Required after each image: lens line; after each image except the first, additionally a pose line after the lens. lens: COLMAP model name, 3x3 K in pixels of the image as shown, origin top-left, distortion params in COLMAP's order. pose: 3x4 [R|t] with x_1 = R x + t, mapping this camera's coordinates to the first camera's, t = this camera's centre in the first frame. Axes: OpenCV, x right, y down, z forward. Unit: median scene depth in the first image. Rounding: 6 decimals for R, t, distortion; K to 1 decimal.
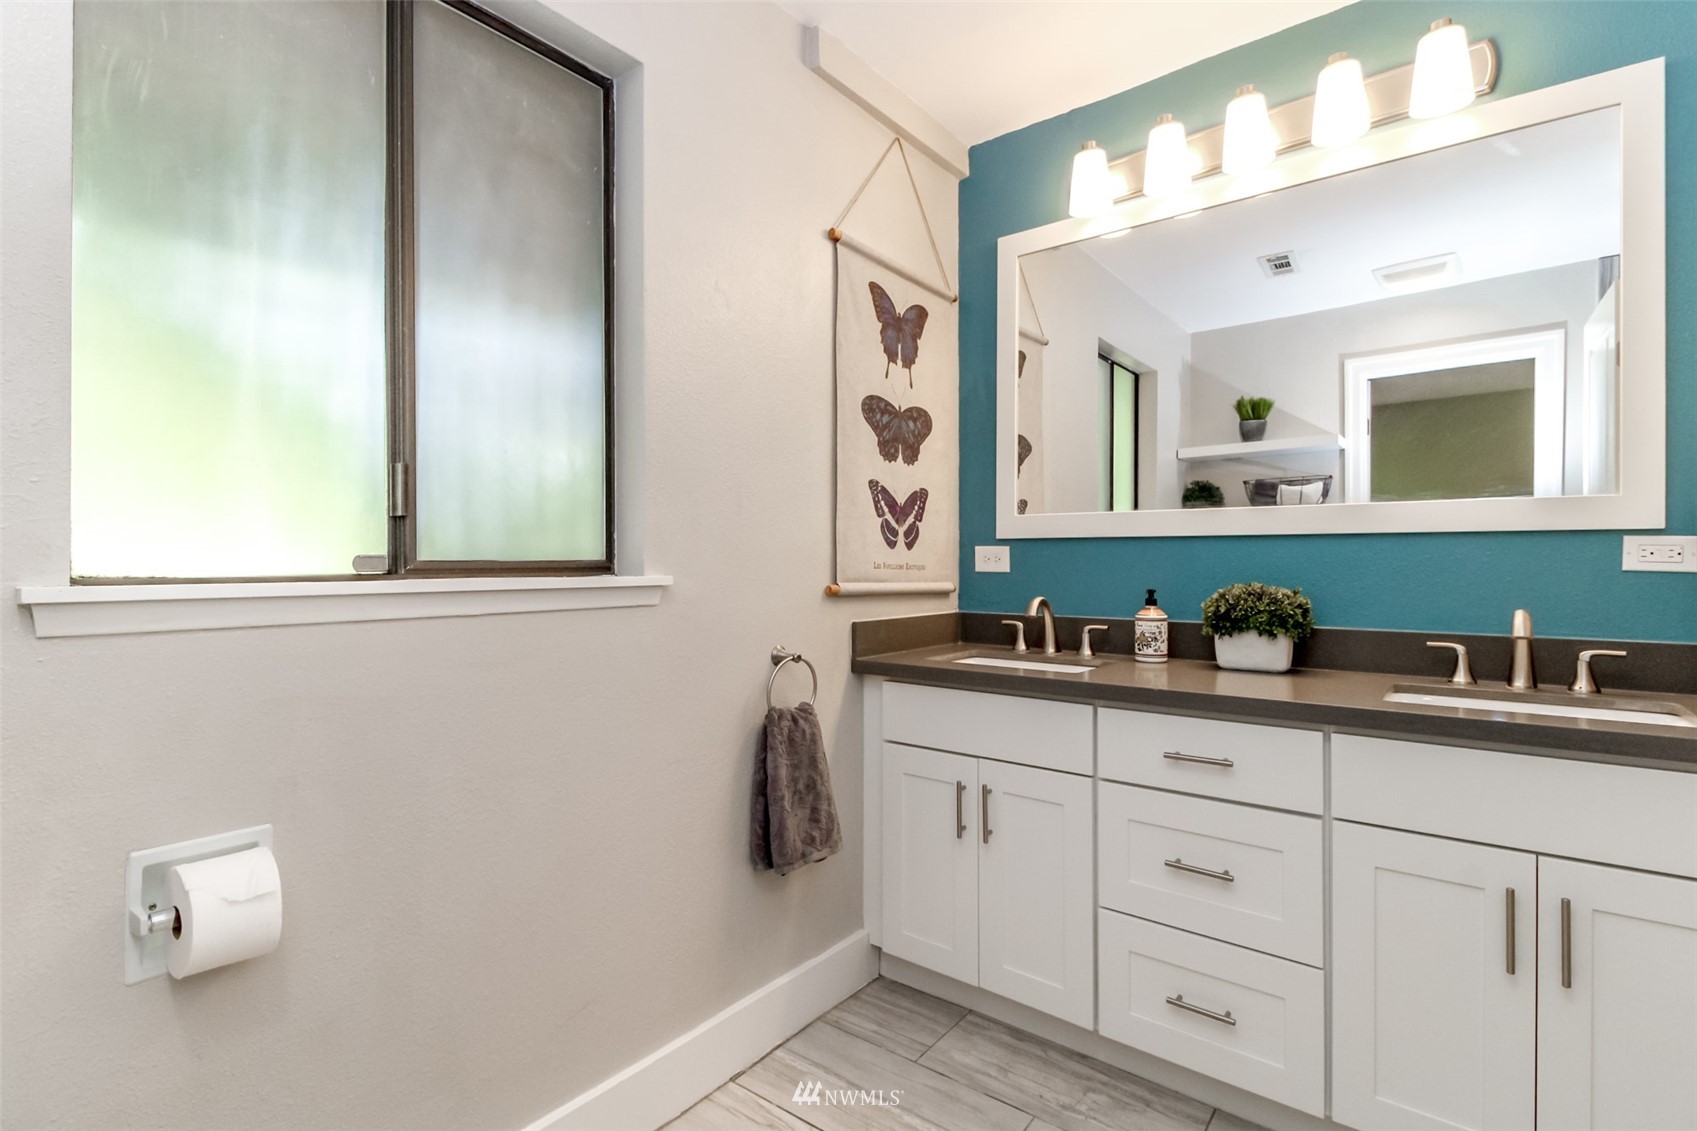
lens RADIAL K [[800.3, 0, 849.2], [0, 800.3, 568.8], [0, 0, 1]] dist [0.000295, 0.000046]
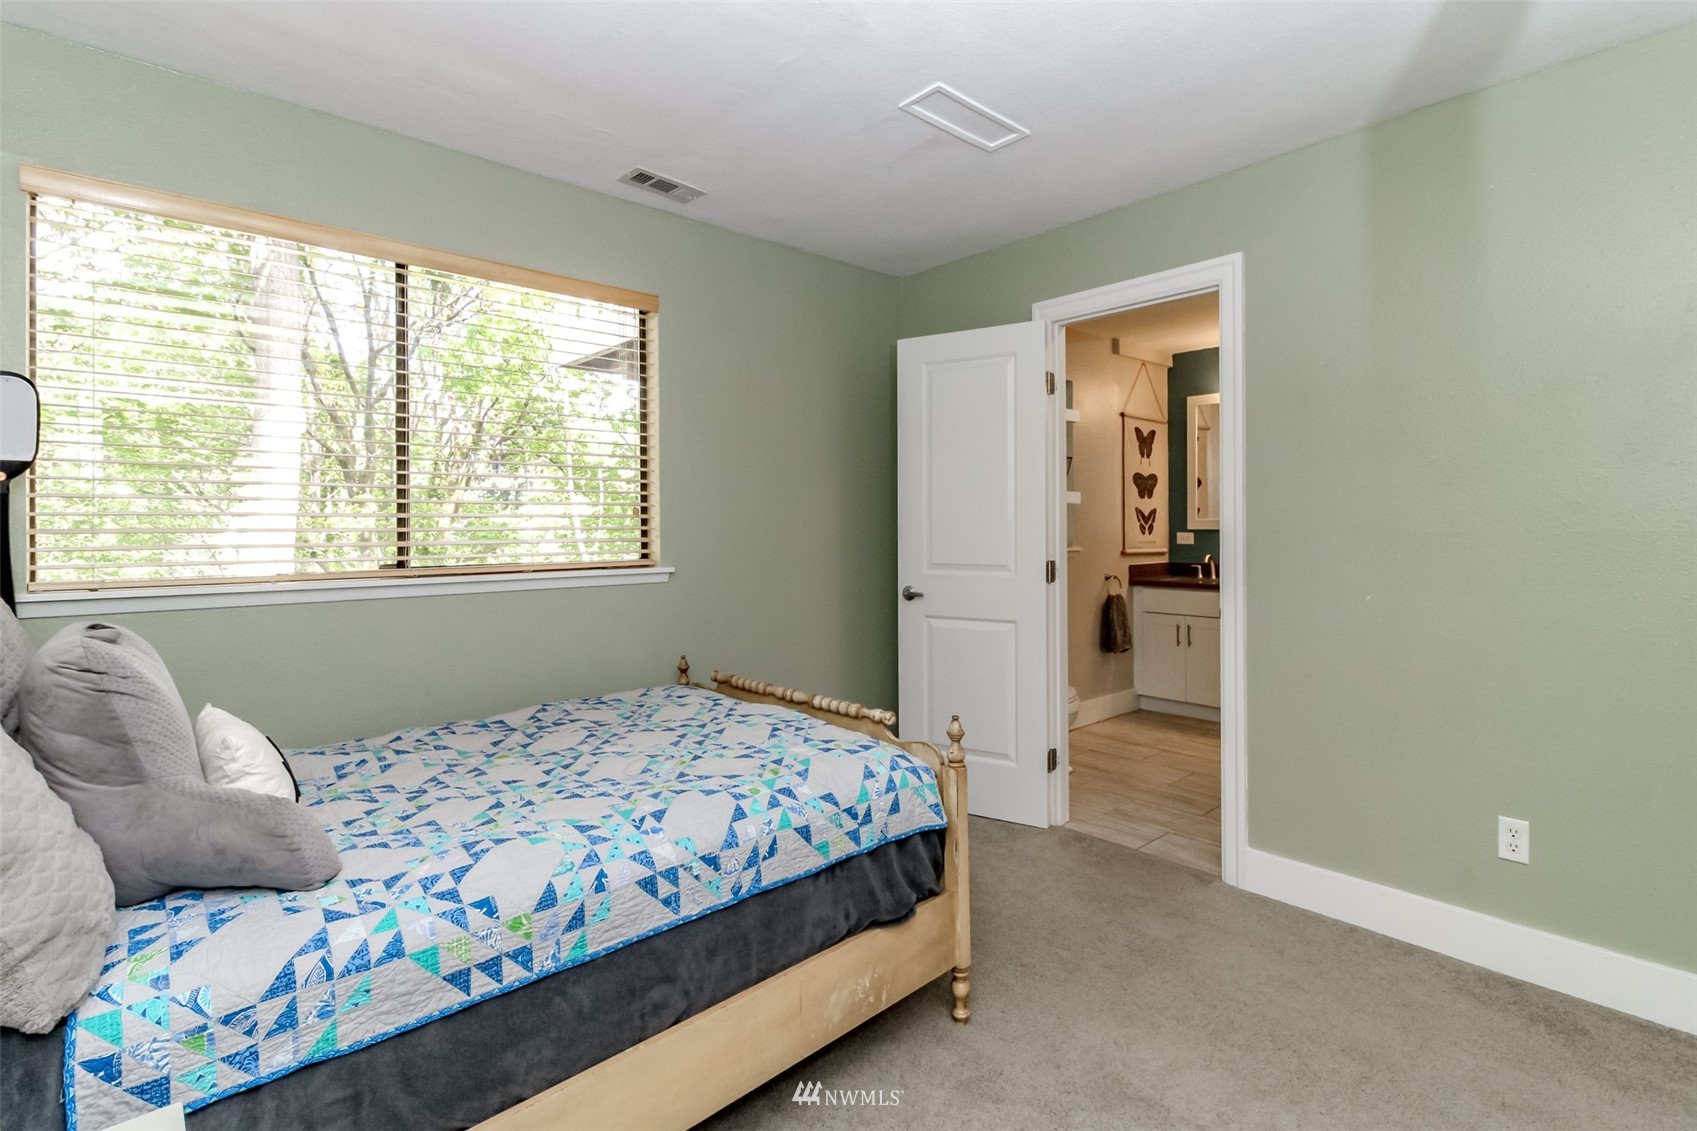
lens RADIAL K [[800.3, 0, 851.5], [0, 800.3, 524.5], [0, 0, 1]] dist [0.000295, 0.000046]
pose [[0.986167, -0.005516, -0.165663, -0.415780], [0.004211, 0.999957, -0.008223, -0.040588], [0.165702, 0.007412, 0.986148, -1.528980]]
